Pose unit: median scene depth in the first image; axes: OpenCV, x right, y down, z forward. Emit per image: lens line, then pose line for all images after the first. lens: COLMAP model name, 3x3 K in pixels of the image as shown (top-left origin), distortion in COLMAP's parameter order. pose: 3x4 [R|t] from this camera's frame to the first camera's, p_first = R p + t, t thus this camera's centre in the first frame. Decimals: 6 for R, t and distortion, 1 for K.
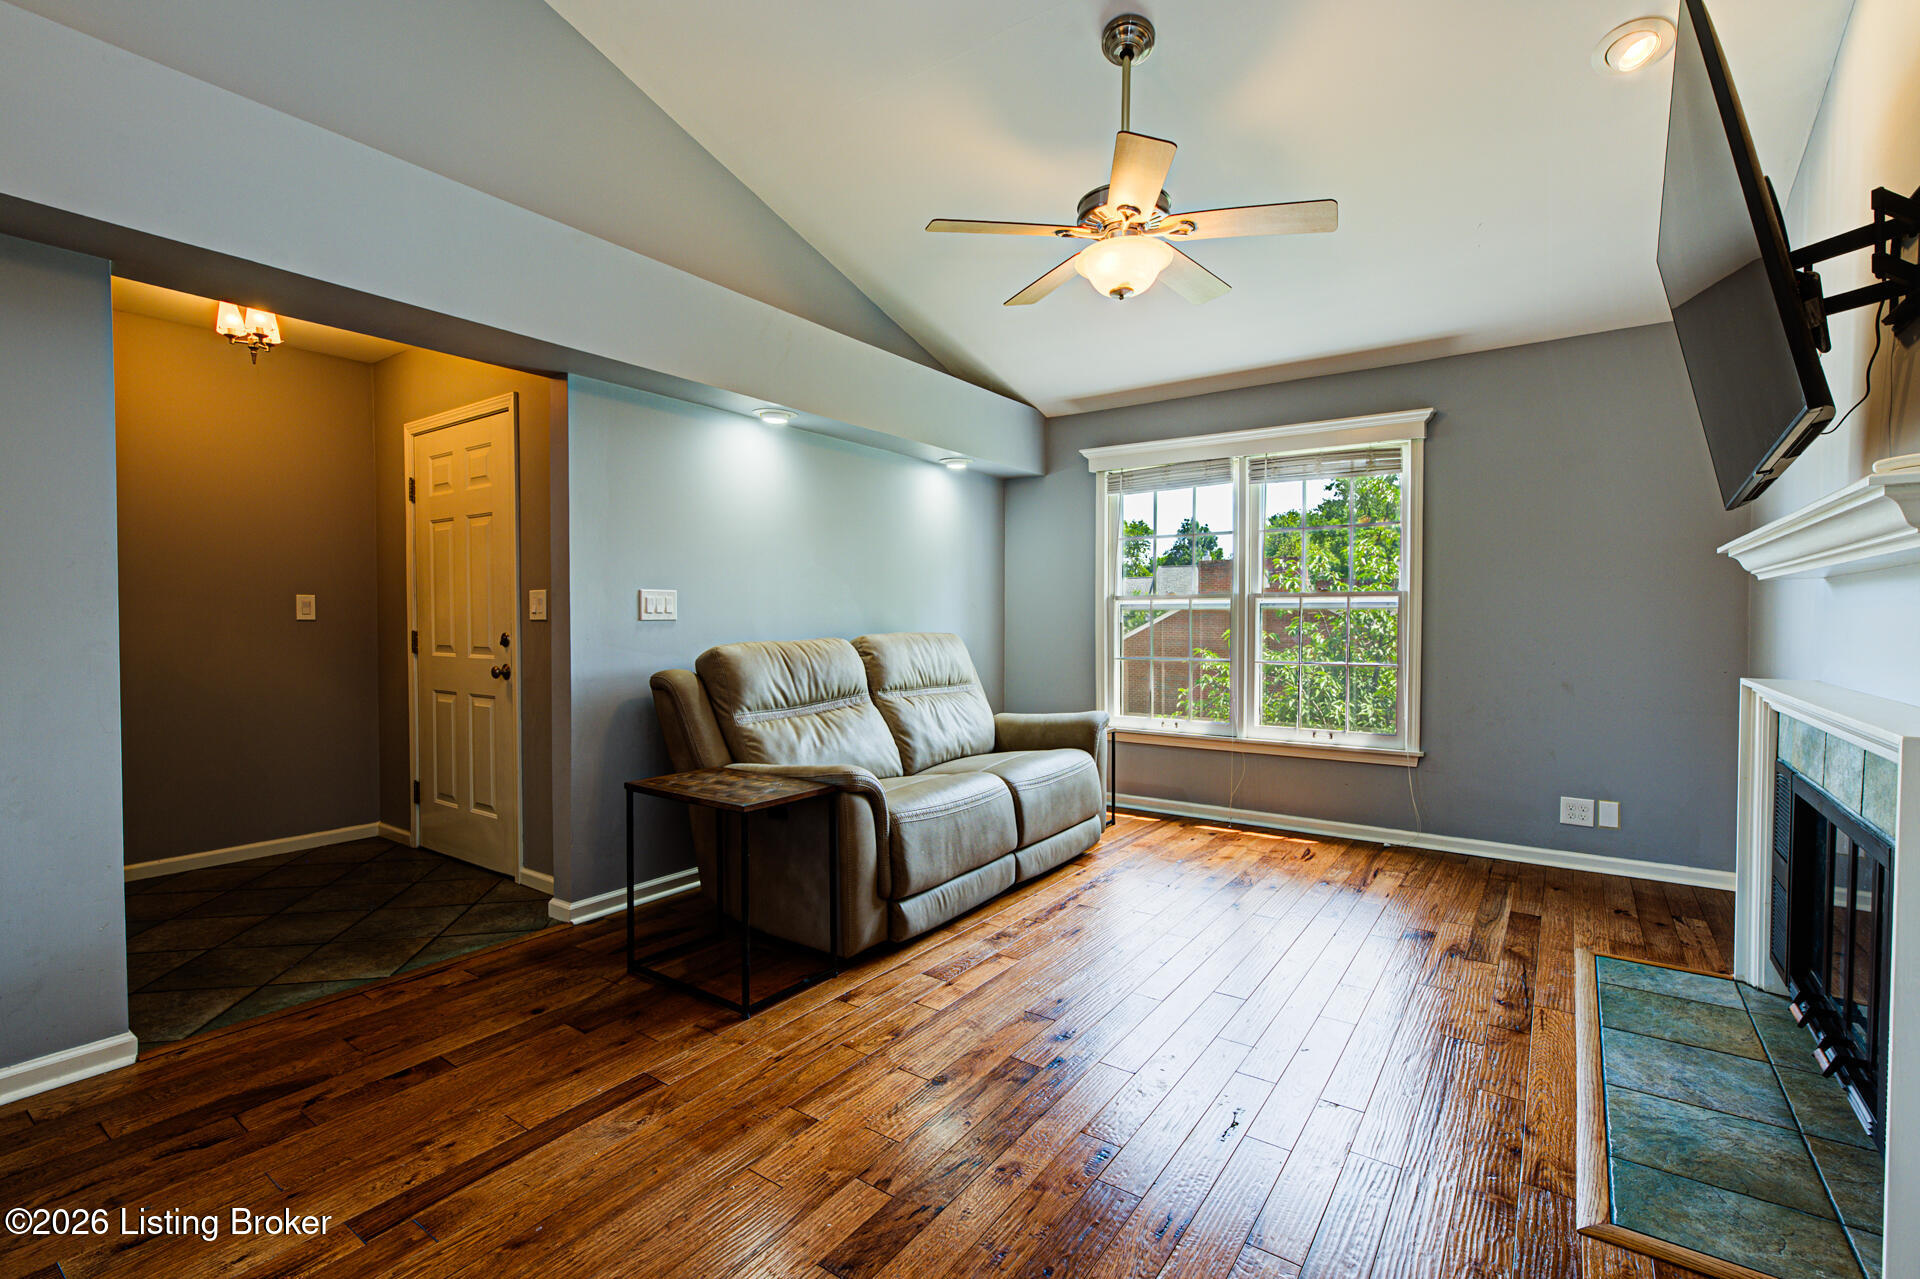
lens RADIAL K [[863.3, 0, 955.0], [0, 863.3, 634.7], [0, 0, 1]] dist [0.001783, 0.000445]
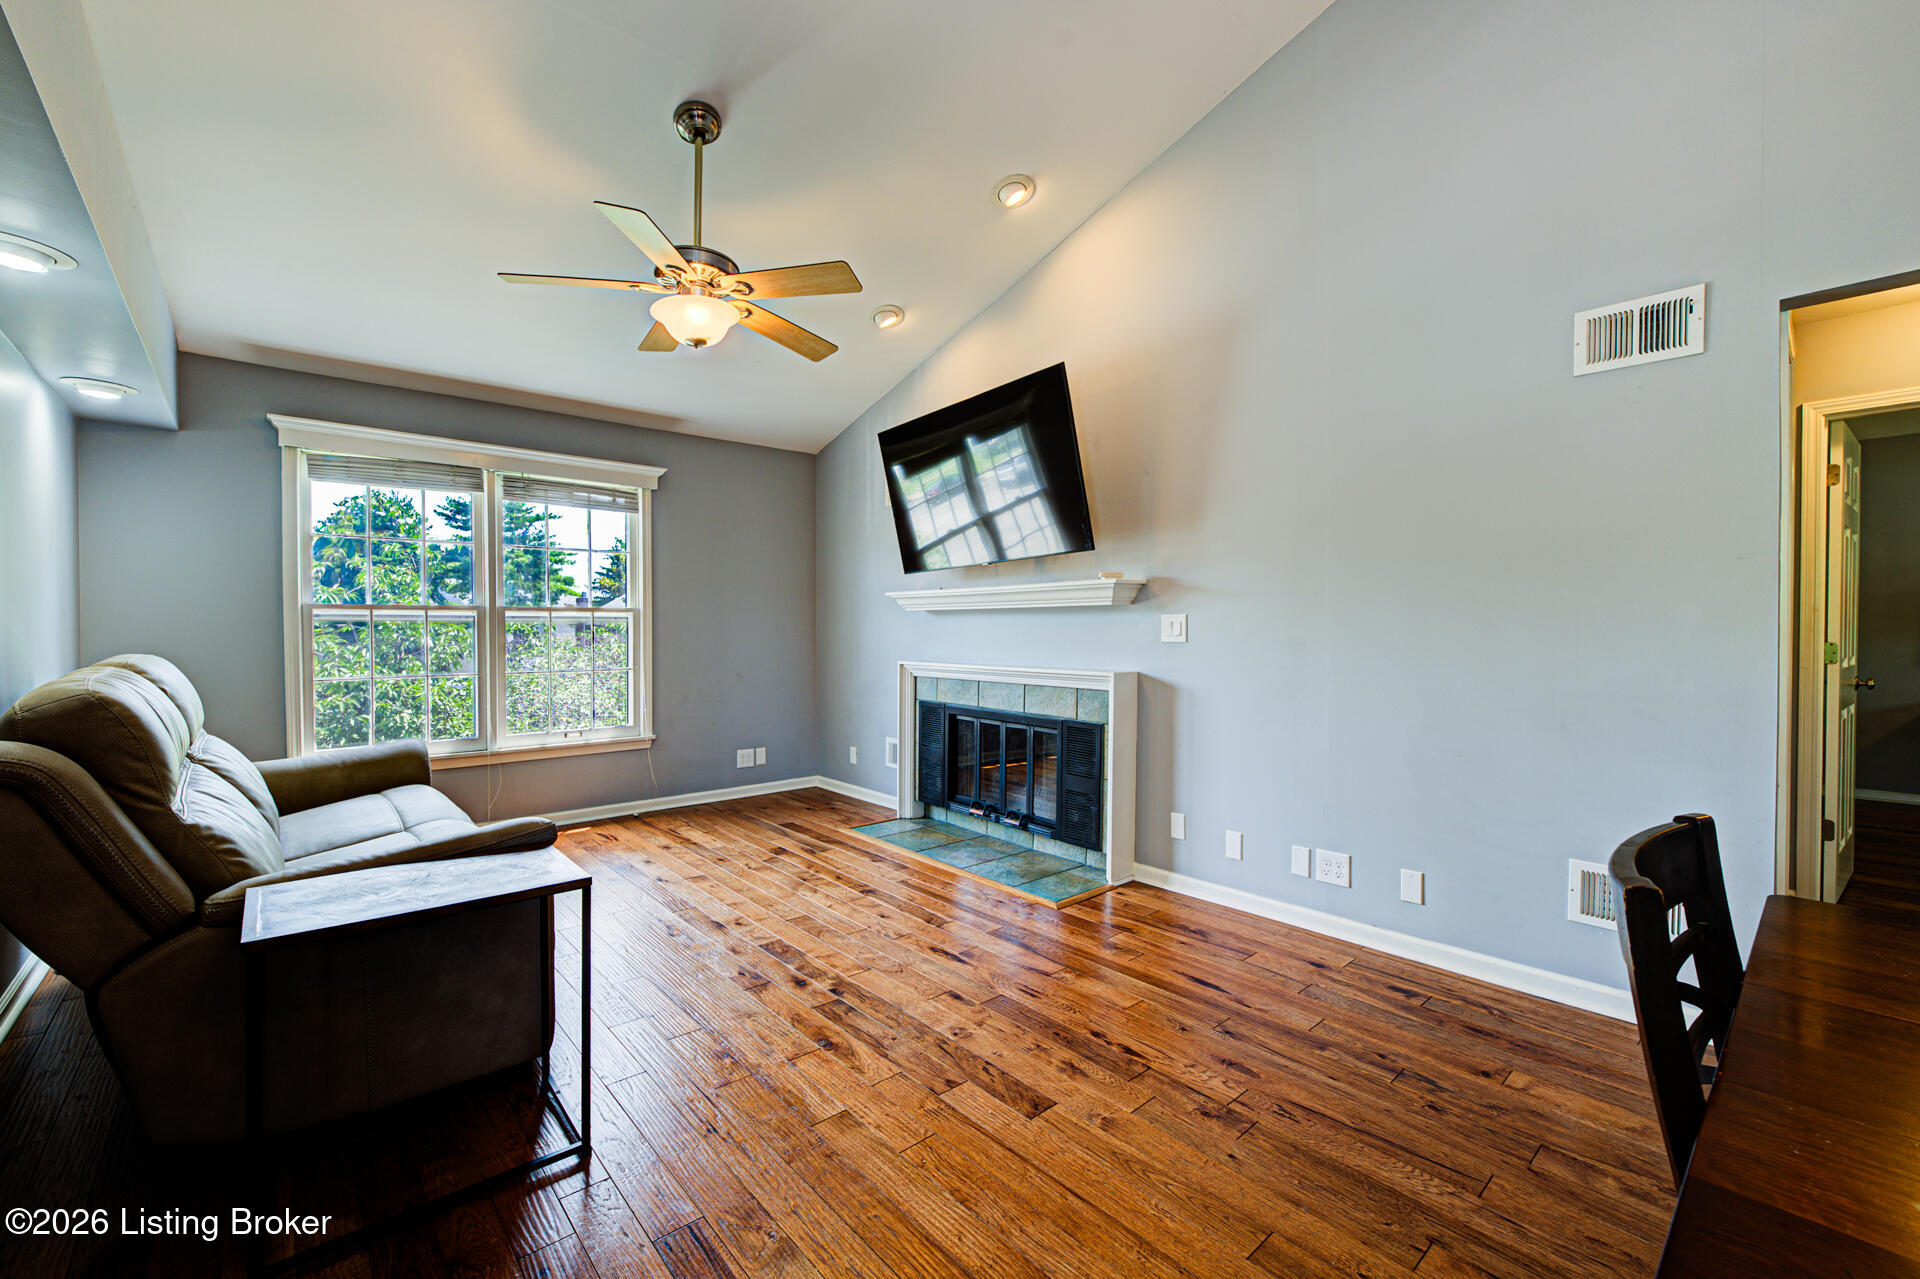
lens RADIAL K [[794.0, 0, 952.9], [0, 794.0, 632.8], [0, 0, 1]] dist [-0.005975, 0.000600]
pose [[0.234447, -0.006879, 0.972105, -0.628413], [0.021505, 0.999767, 0.001889, -0.010017], [-0.971891, 0.020462, 0.234540, 0.376597]]
